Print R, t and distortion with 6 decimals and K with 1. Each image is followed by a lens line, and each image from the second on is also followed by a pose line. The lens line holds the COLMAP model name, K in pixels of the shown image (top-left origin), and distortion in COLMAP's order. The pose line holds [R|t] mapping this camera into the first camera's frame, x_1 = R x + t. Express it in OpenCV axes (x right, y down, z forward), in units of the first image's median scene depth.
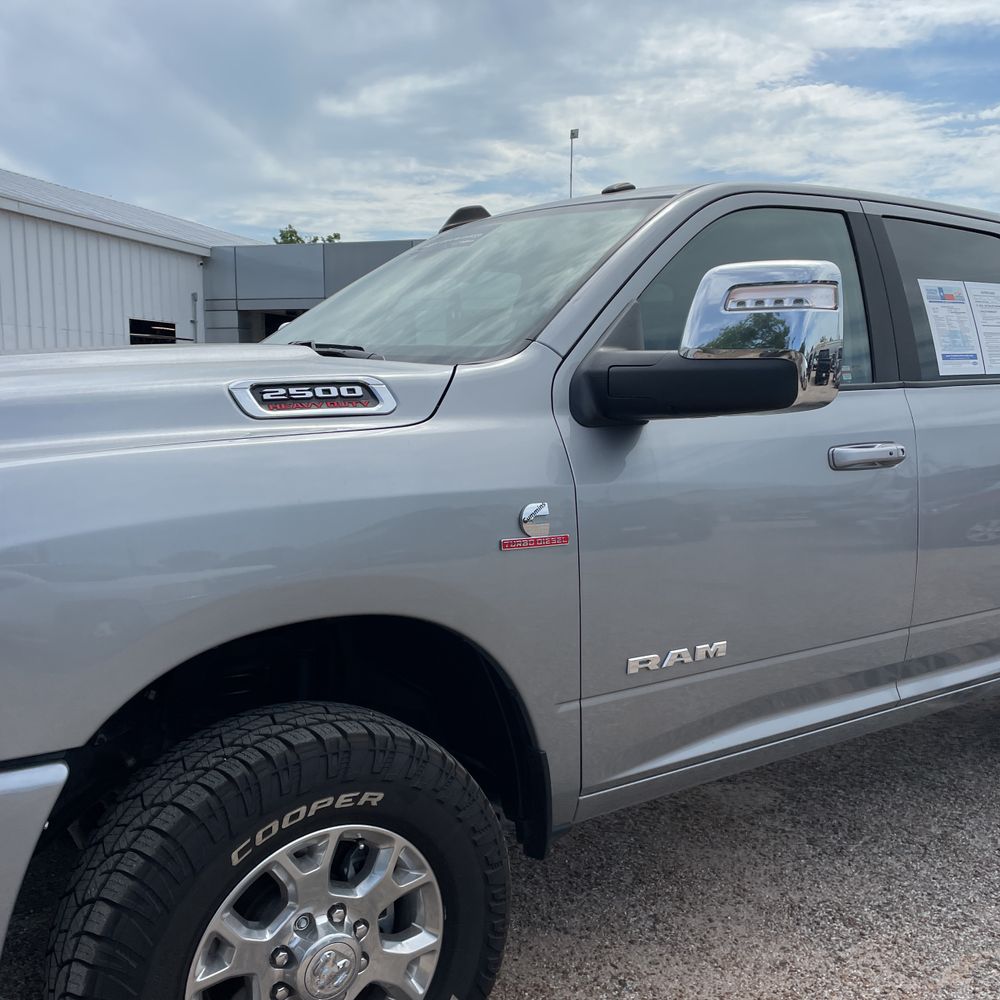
lens RADIAL K [[1011.8, 0, 493.7], [0, 1011.8, 498.9], [0, 0, 1]] dist [0.068323, -0.098040]
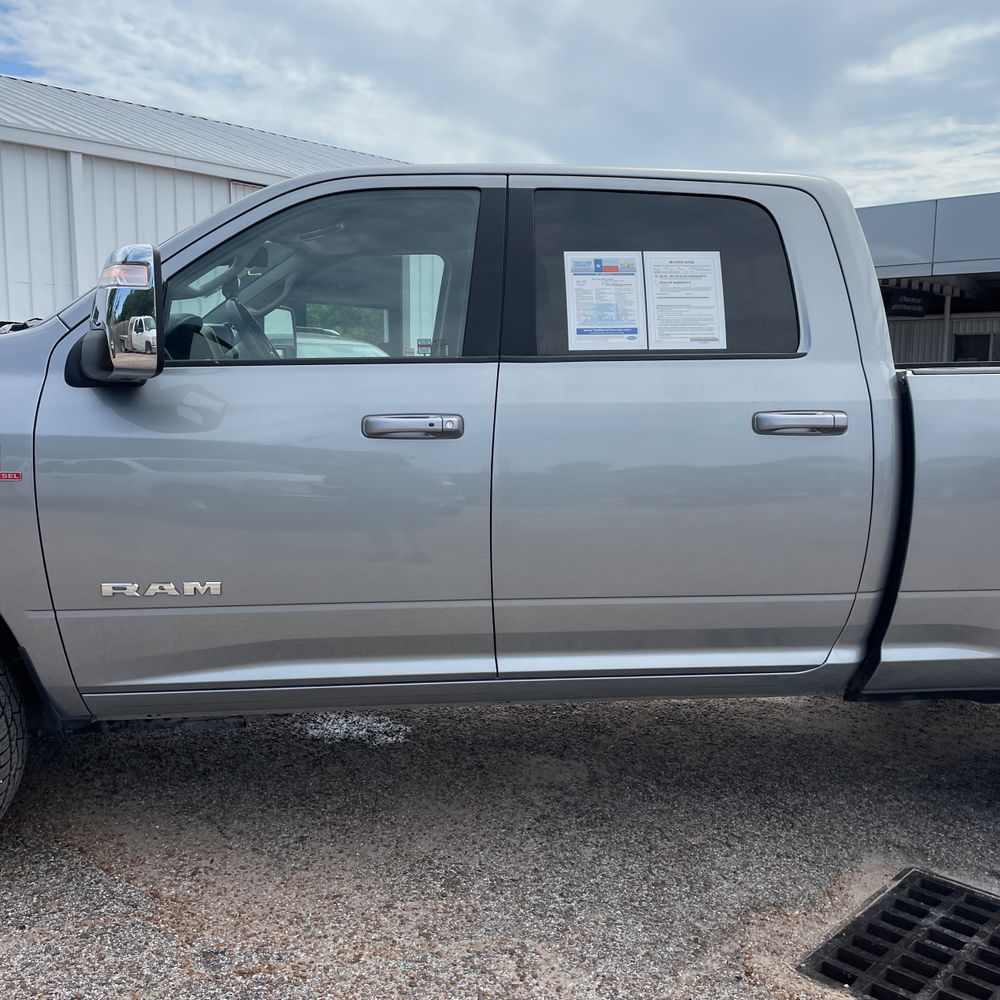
lens RADIAL K [[1007.8, 0, 502.7], [0, 1007.8, 486.5], [0, 0, 1]] dist [0.090196, -0.108329]
pose [[0.884037, 0.062951, -0.463159, 0.829465], [-0.059796, 0.997979, 0.021509, -0.008016], [0.463576, 0.008681, 0.886014, 0.115612]]
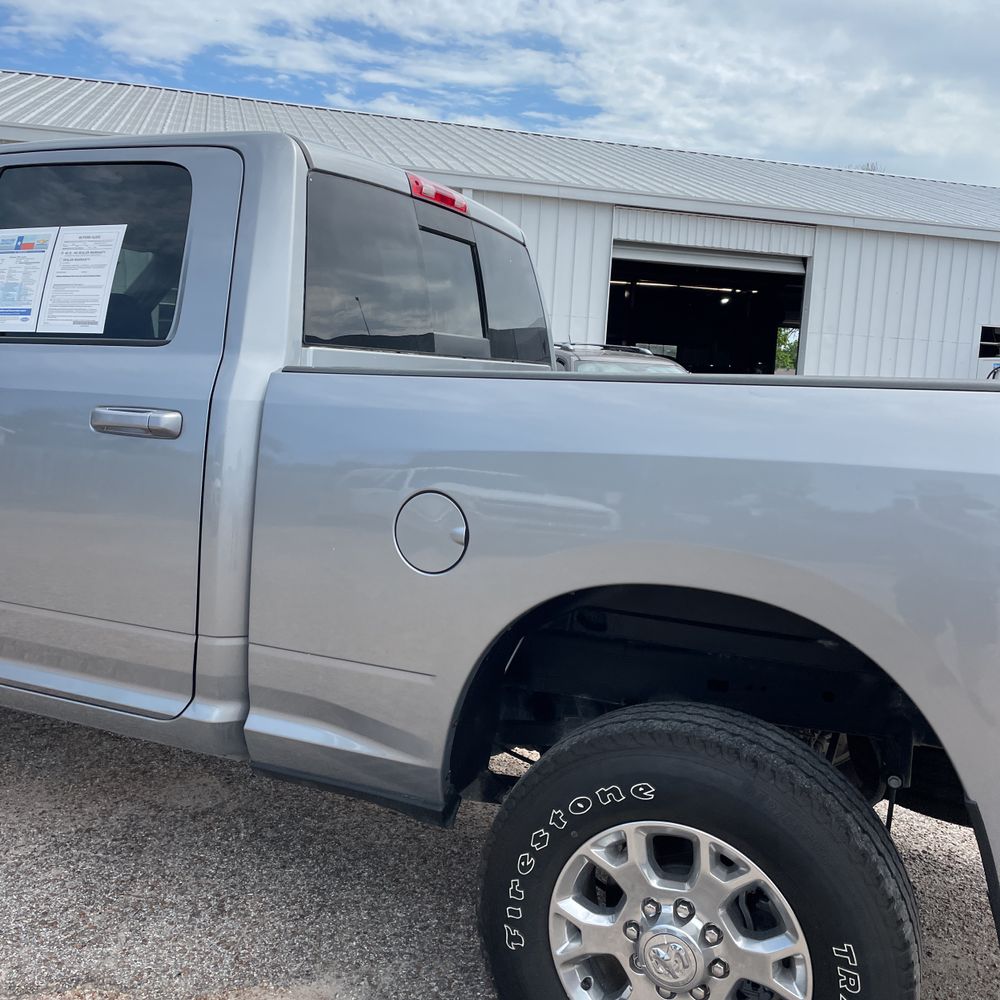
lens RADIAL K [[1007.8, 0, 502.7], [0, 1007.8, 486.5], [0, 0, 1]] dist [0.090196, -0.108329]
pose [[0.514749, 0.116814, -0.849346, 1.480925], [-0.142247, 0.988580, 0.049755, -0.095409], [0.845458, 0.095205, 0.525487, 0.922563]]
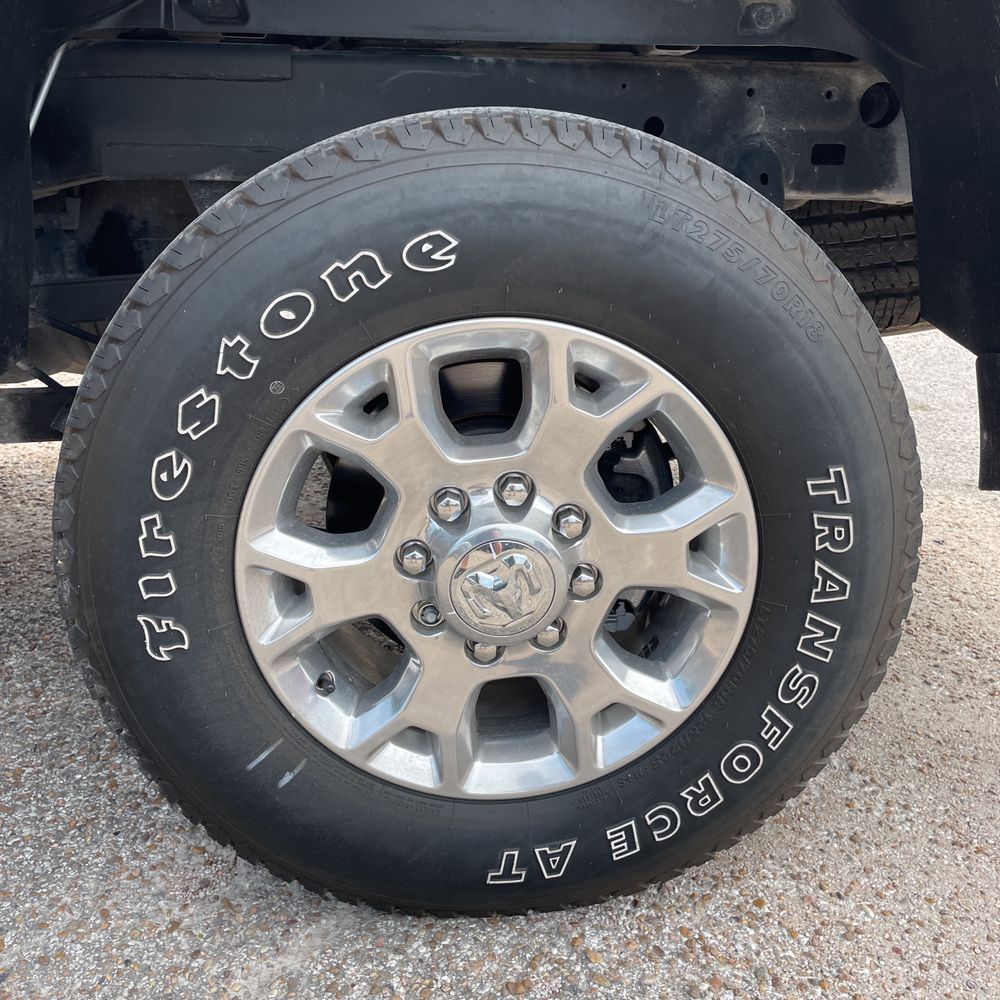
lens RADIAL K [[1007.8, 0, 502.7], [0, 1007.8, 486.5], [0, 0, 1]] dist [0.090196, -0.108329]
pose [[0.858045, 0.180755, -0.480714, 1.162298], [-0.081381, 0.972045, 0.220242, 0.120382], [0.507085, -0.149856, 0.848768, 1.114946]]
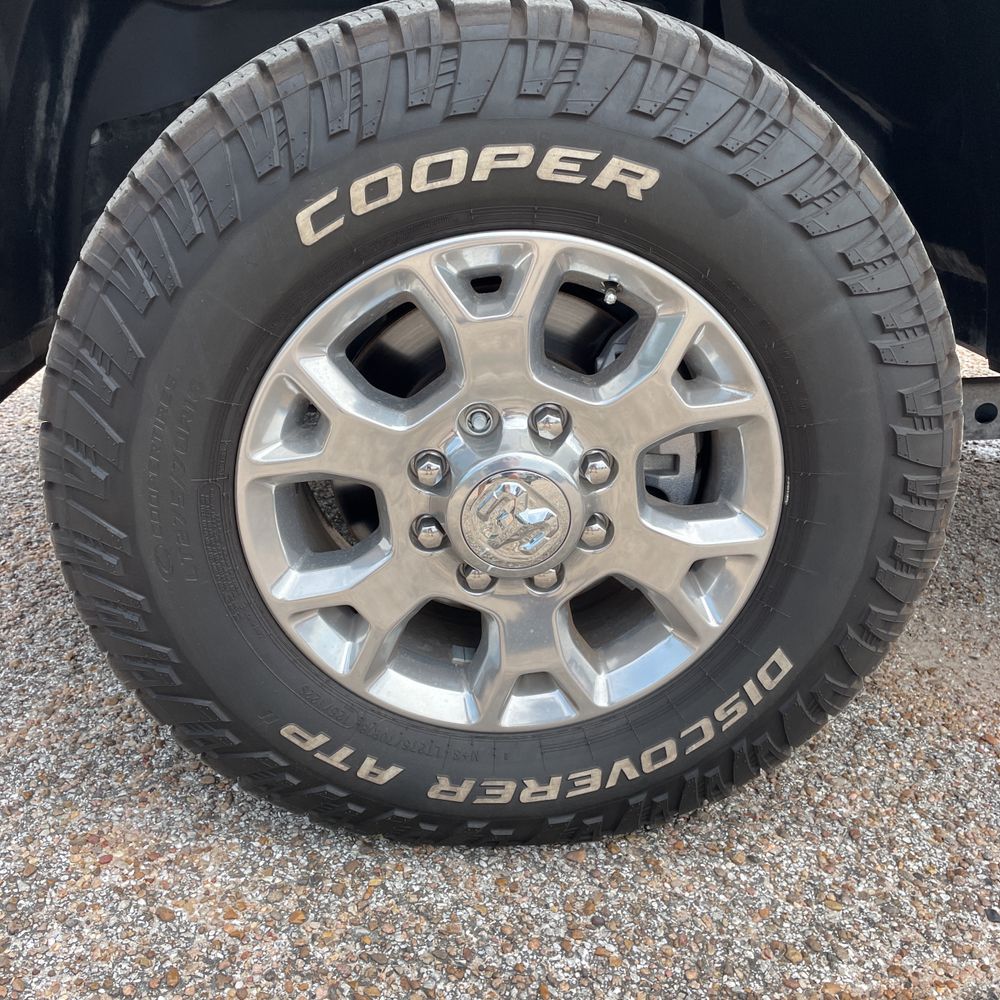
lens RADIAL K [[1007.8, 0, 502.7], [0, 1007.8, 486.5], [0, 0, 1]] dist [0.090196, -0.108329]
pose [[0.852972, 0.212392, -0.476789, 0.045427], [-0.073415, 0.953204, 0.293278, 0.189426], [0.516767, -0.215155, 0.828649, 0.370261]]
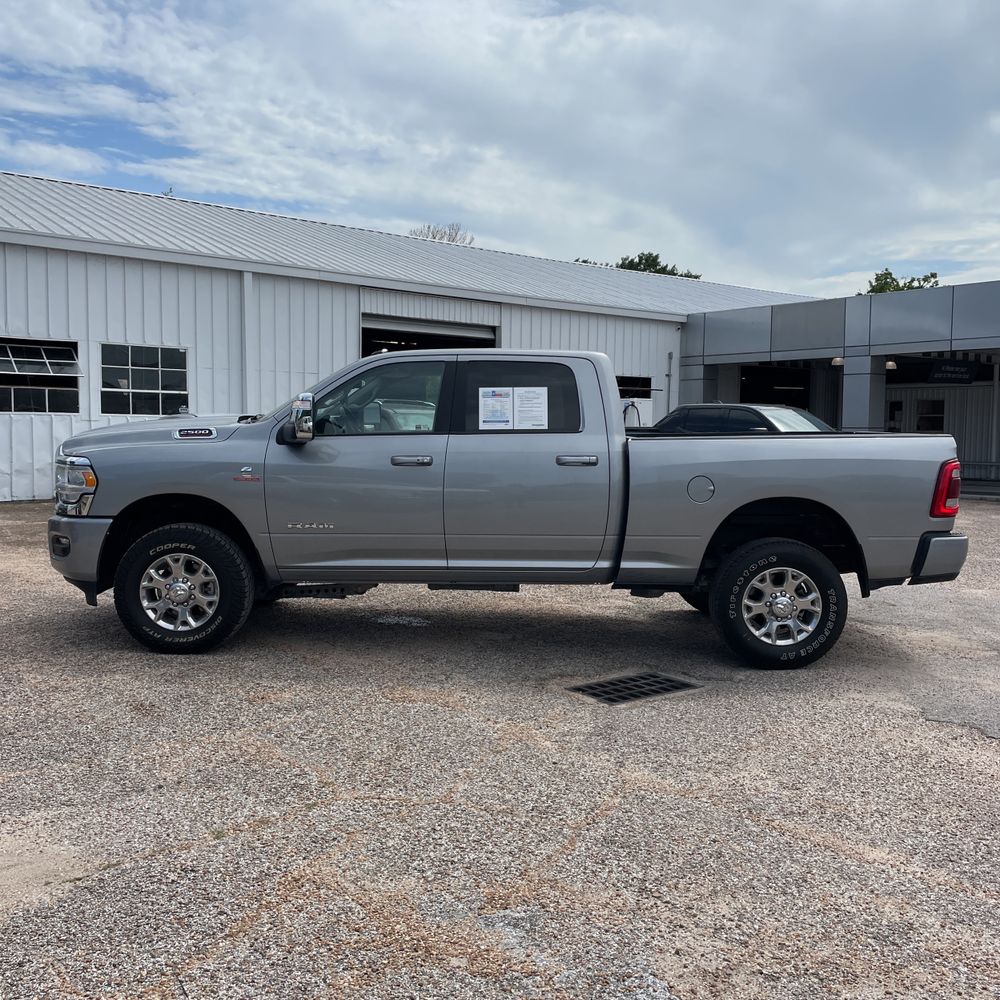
lens RADIAL K [[1021.2, 0, 500.0], [0, 1021.2, 500.0], [0, 0, 1]] dist [0.130778, -0.141647]
pose [[0.818022, 0.050464, -0.572969, 1.792994], [-0.072583, 0.997237, -0.015794, 0.070601], [0.570589, 0.054507, 0.819425, -0.851479]]
